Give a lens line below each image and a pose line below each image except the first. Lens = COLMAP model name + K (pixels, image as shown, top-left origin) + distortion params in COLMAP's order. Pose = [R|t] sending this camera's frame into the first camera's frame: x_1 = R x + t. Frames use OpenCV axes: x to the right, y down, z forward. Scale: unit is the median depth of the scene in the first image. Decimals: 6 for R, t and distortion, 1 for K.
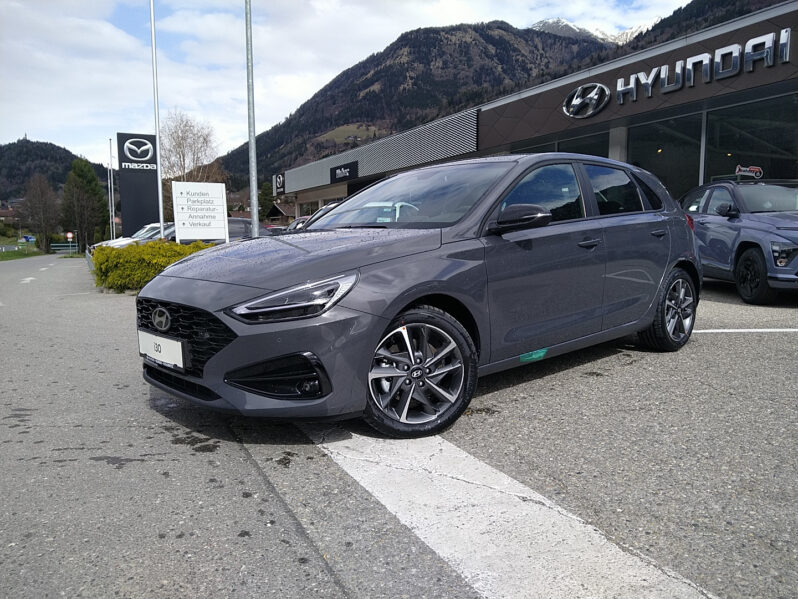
lens RADIAL K [[629.3, 0, 399.0], [0, 629.3, 299.5], [0, 0, 1]] dist [0.027626, -0.005773]
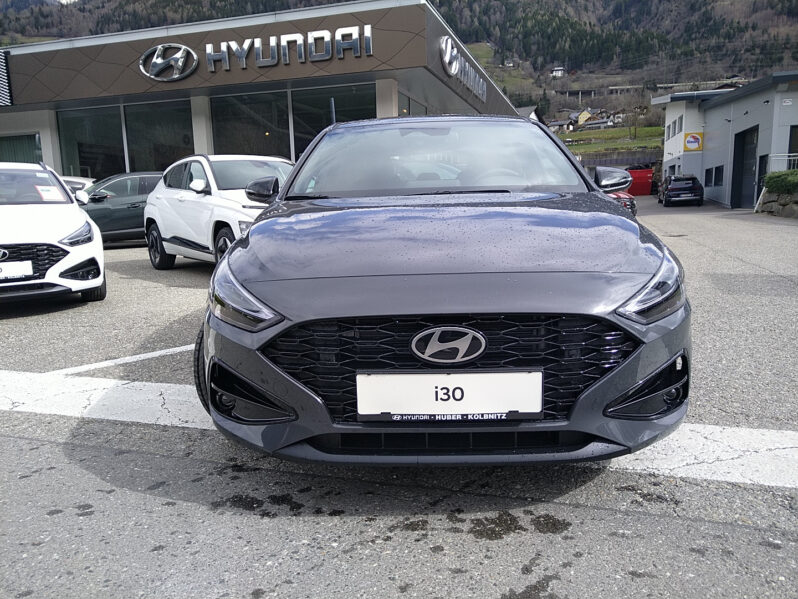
lens RADIAL K [[629.3, 0, 399.0], [0, 629.3, 299.5], [0, 0, 1]] dist [0.027626, -0.005773]
pose [[0.691394, -0.124639, 0.711645, -0.199158], [0.098380, 0.992074, 0.078174, -0.015003], [-0.715748, 0.015963, 0.698176, 0.150950]]
